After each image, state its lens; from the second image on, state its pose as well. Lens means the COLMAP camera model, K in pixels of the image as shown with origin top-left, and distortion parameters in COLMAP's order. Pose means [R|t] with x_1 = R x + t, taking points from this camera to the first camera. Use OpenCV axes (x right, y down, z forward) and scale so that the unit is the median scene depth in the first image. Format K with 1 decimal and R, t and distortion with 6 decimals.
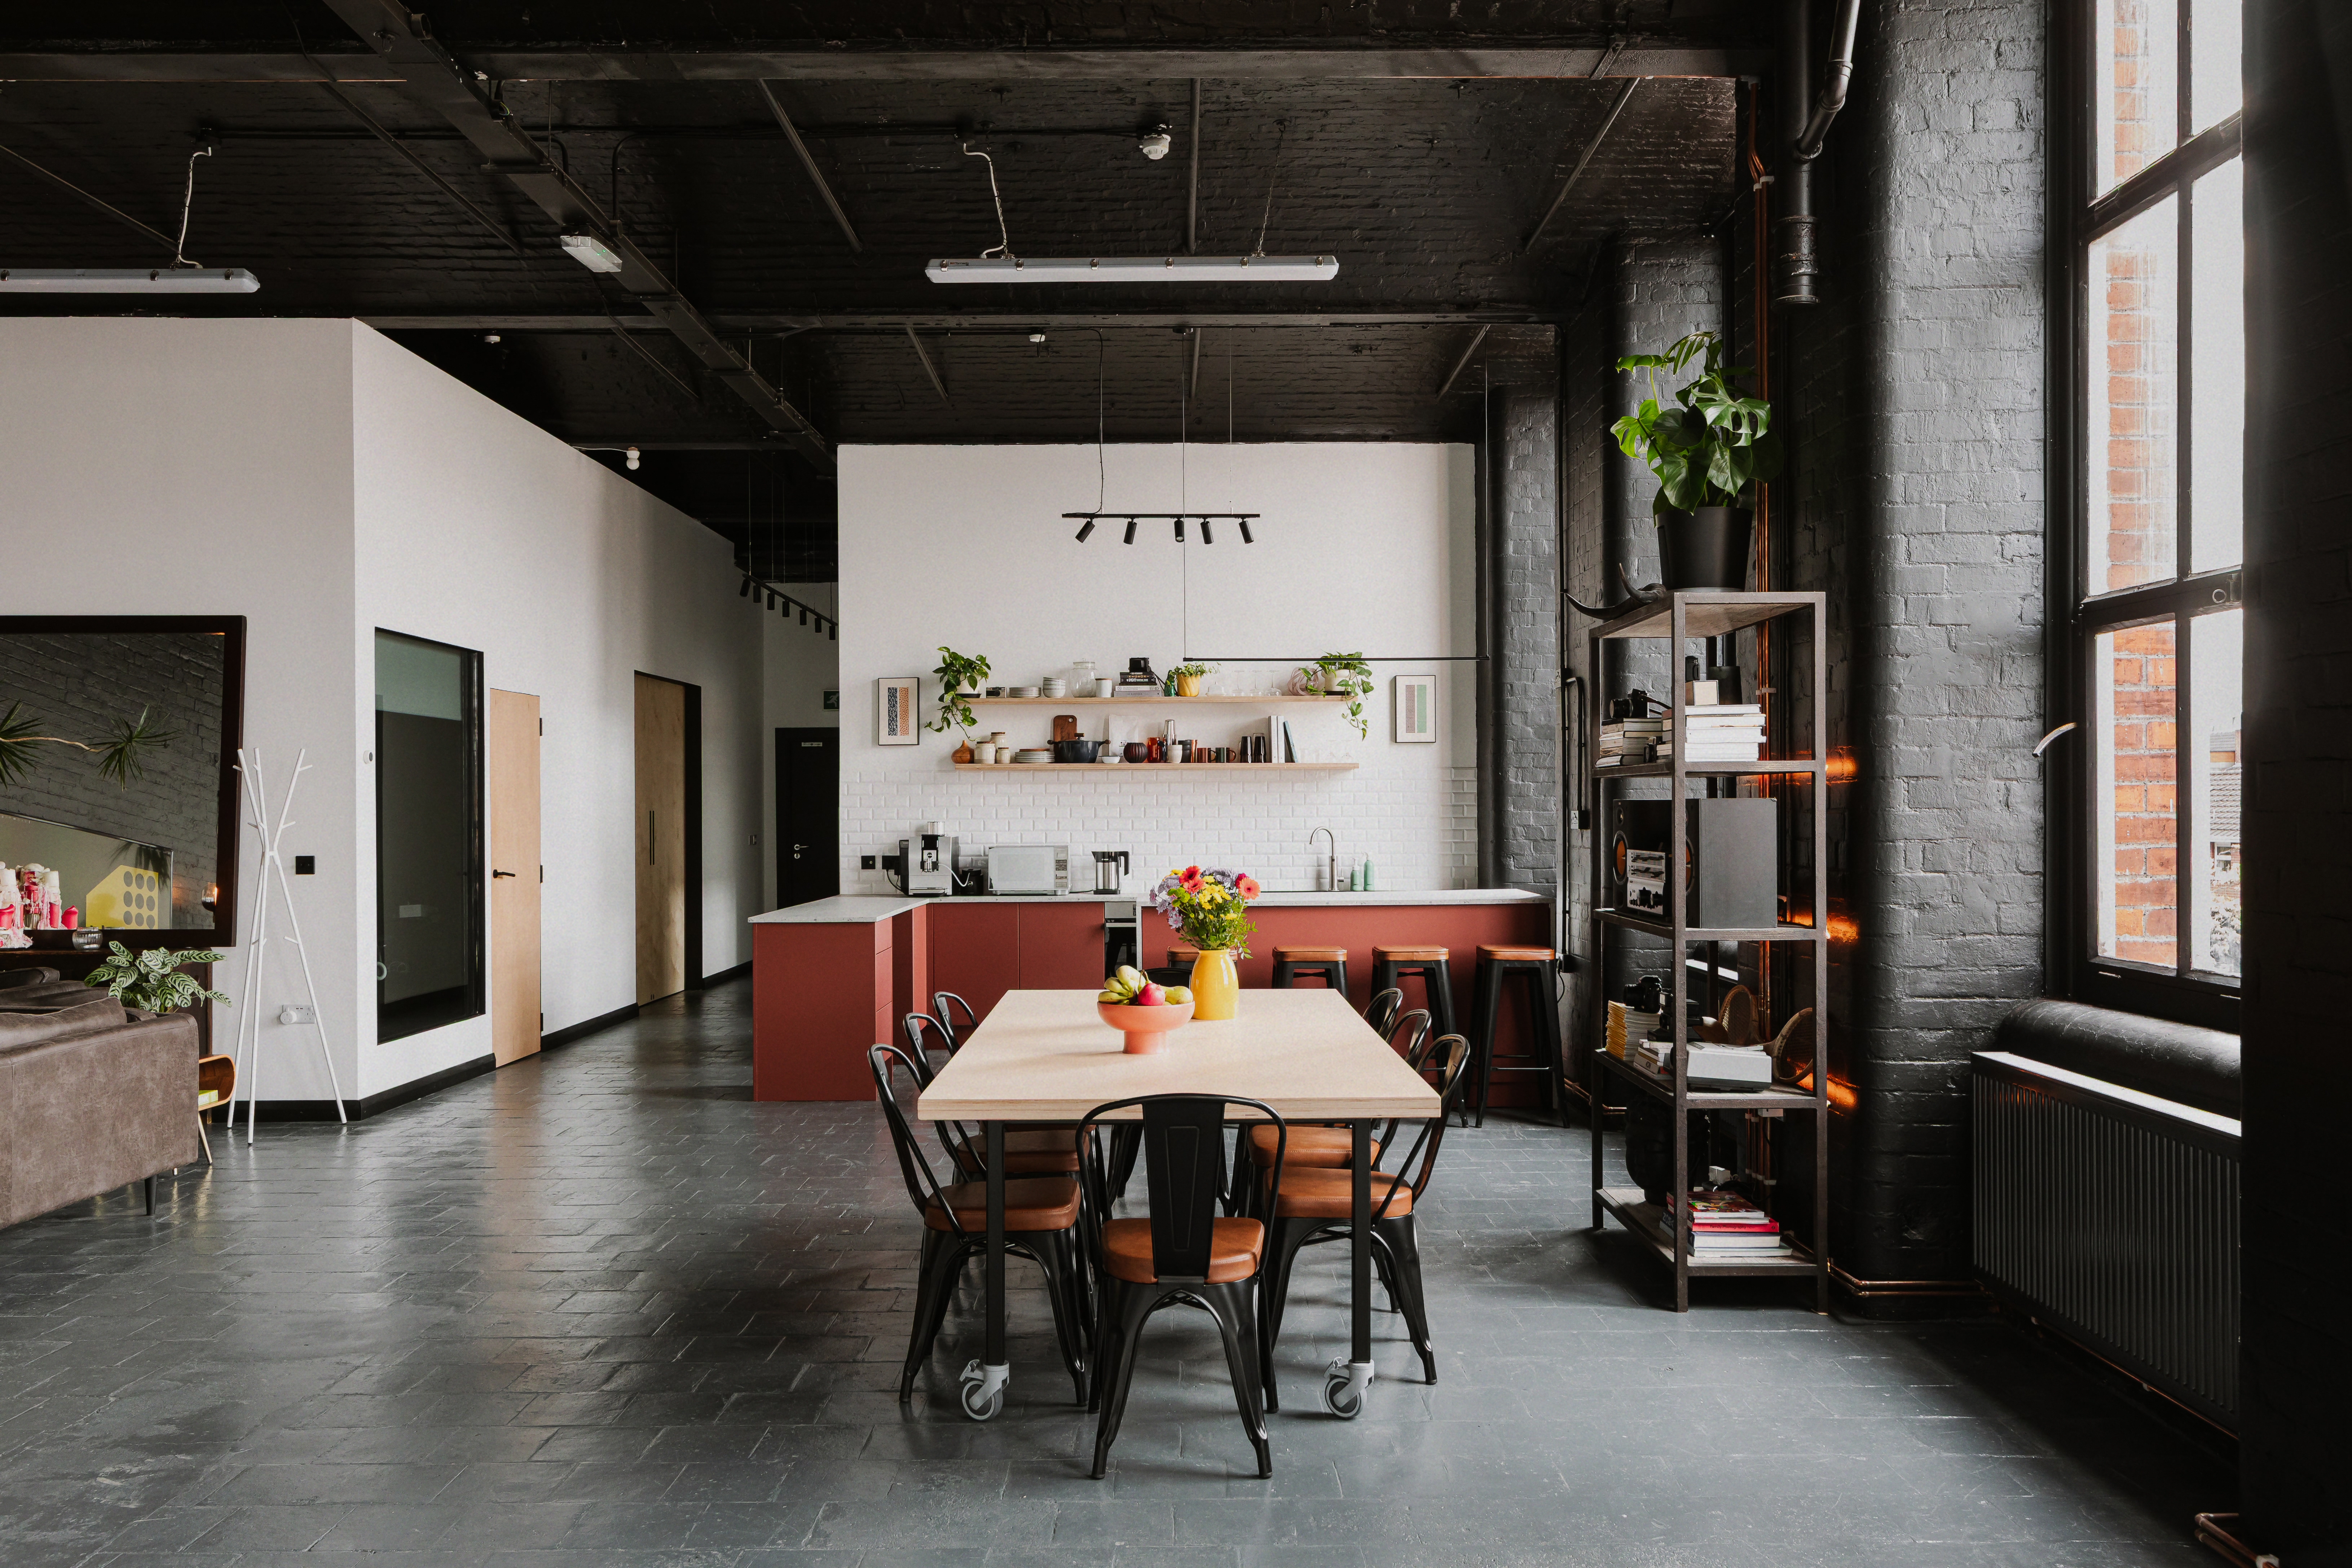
lens RADIAL K [[1814.6, 0, 1175.7], [0, 1814.6, 822.7], [0, 0, 1]] dist [0.006167, -0.009228]
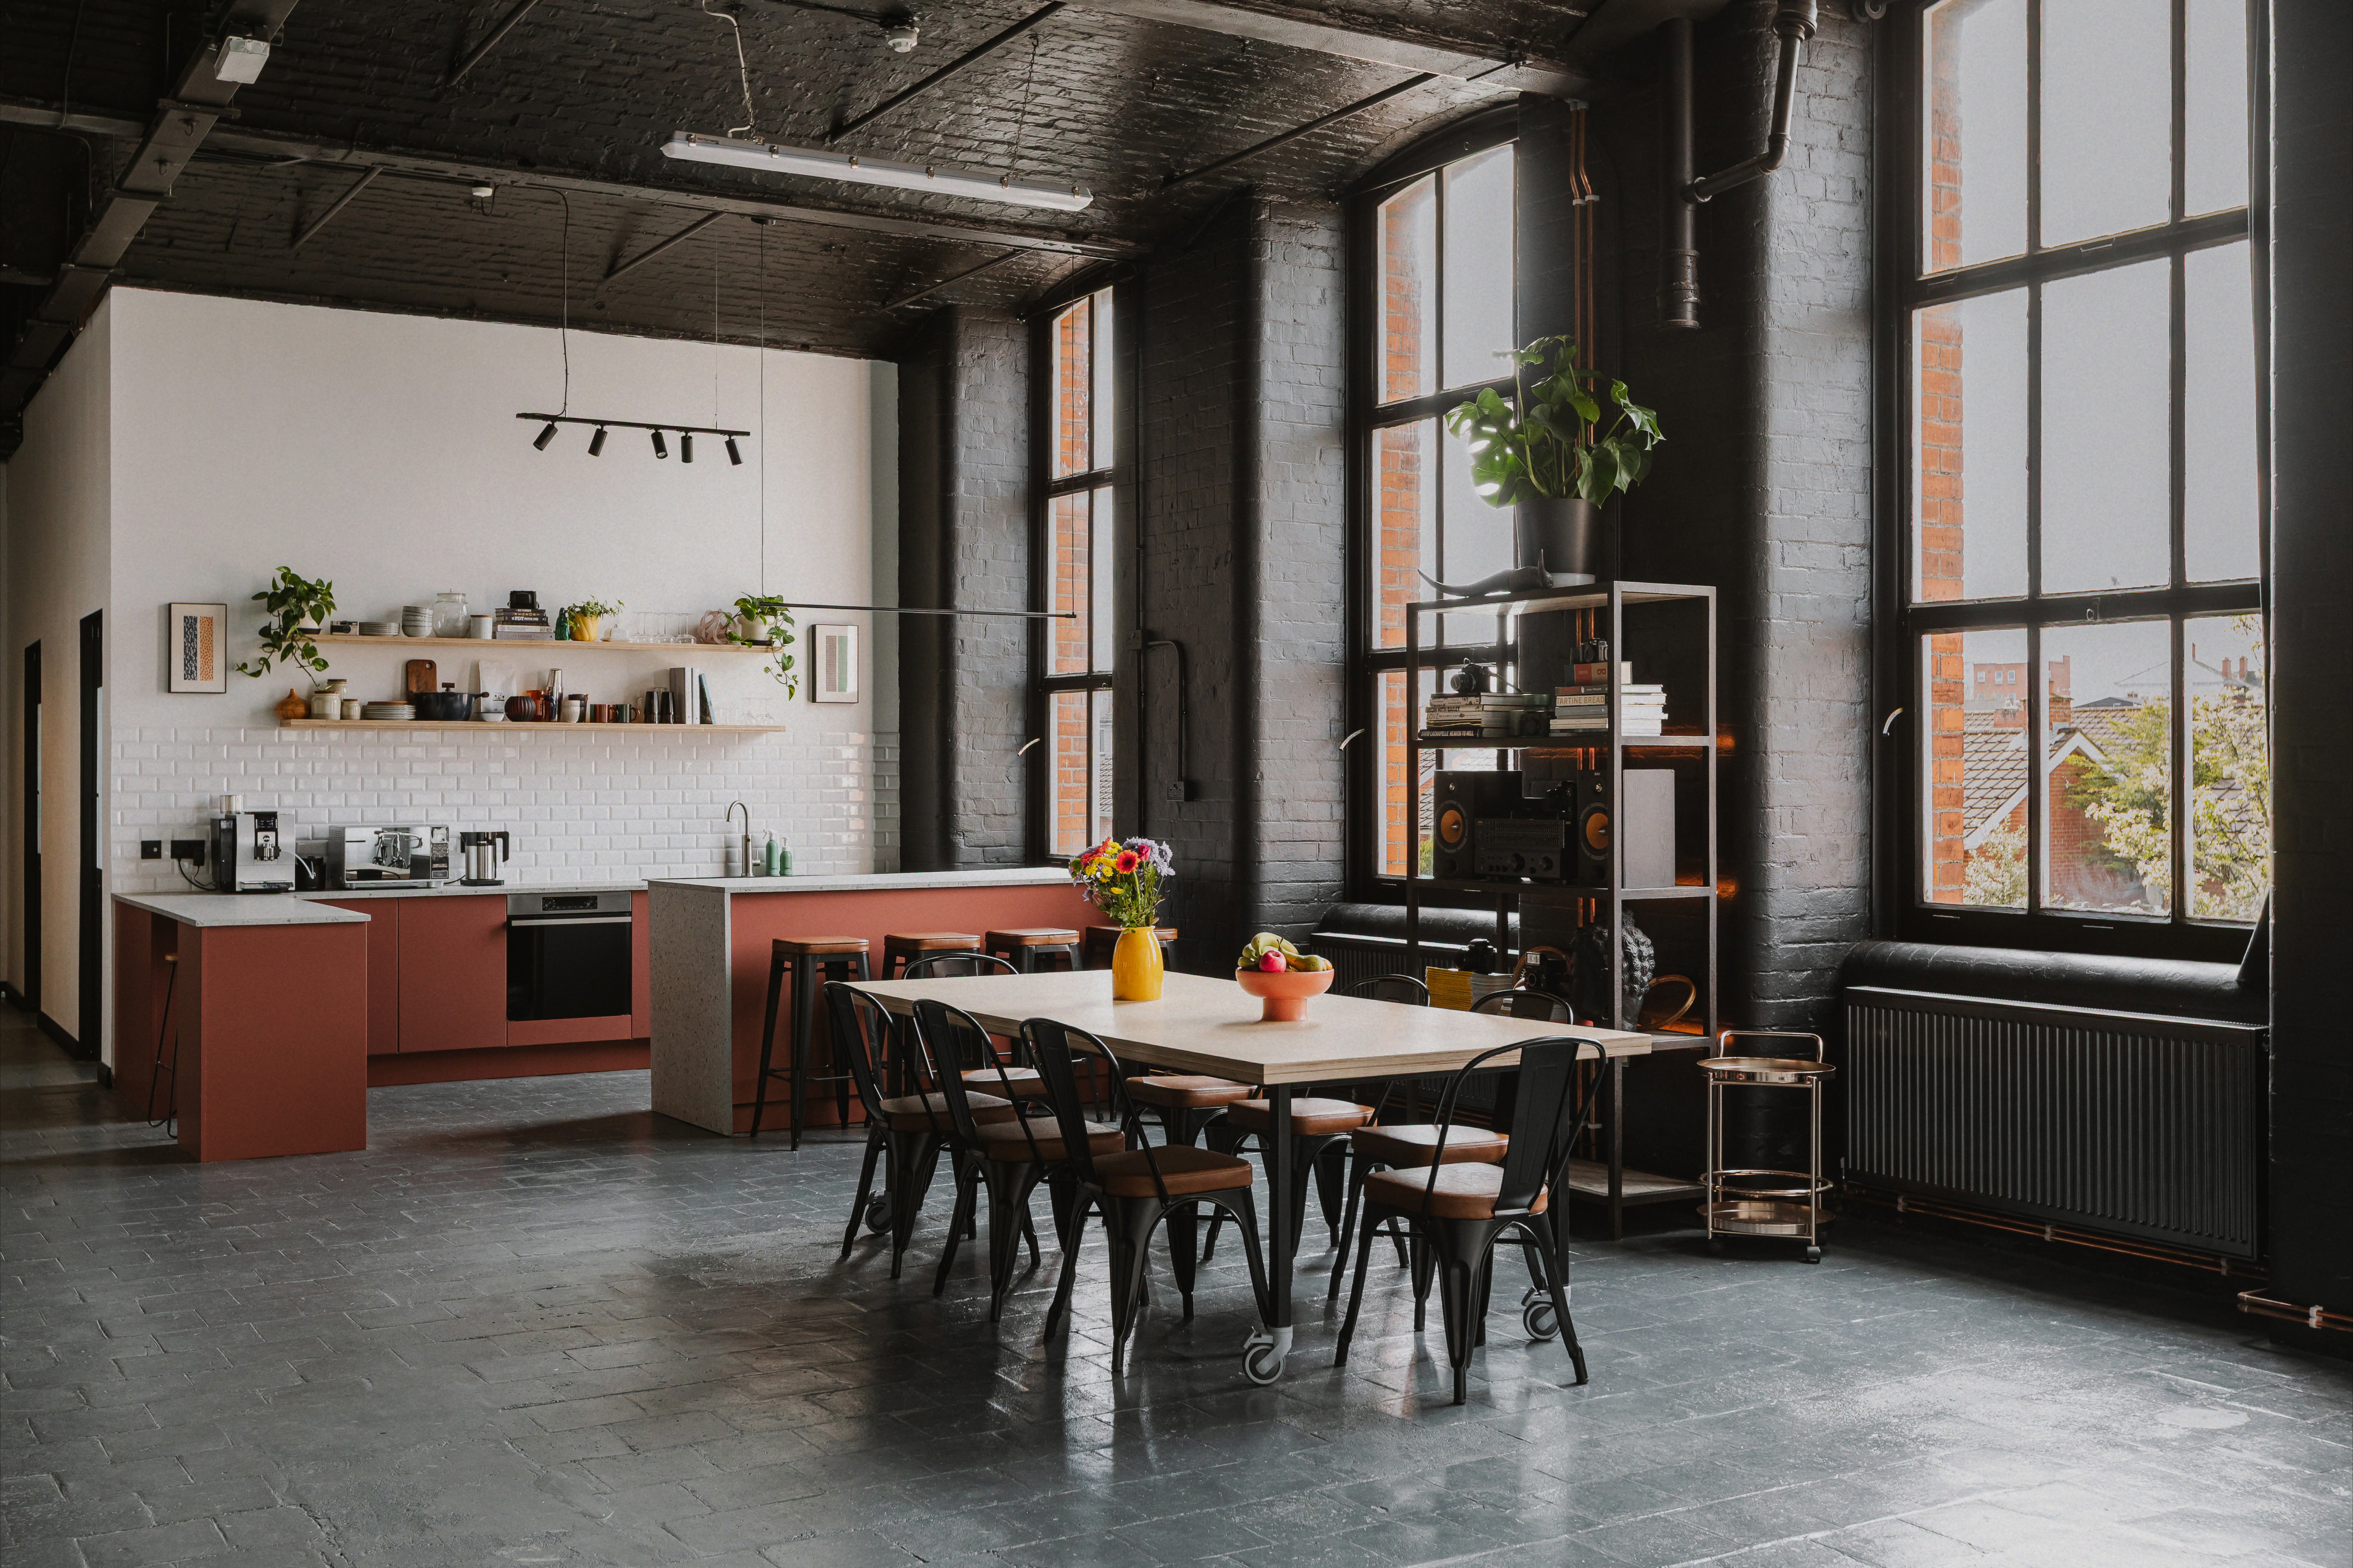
lens RADIAL K [[2343.1, 0, 1136.9], [0, 2343.1, 768.5], [0, 0, 1]] dist [-0.009559, 0.000000]
pose [[0.864884, 0.005219, 0.501945, -0.402830], [0.001450, 0.999916, -0.012895, 0.002261], [-0.501970, 0.011880, 0.864804, -0.043586]]
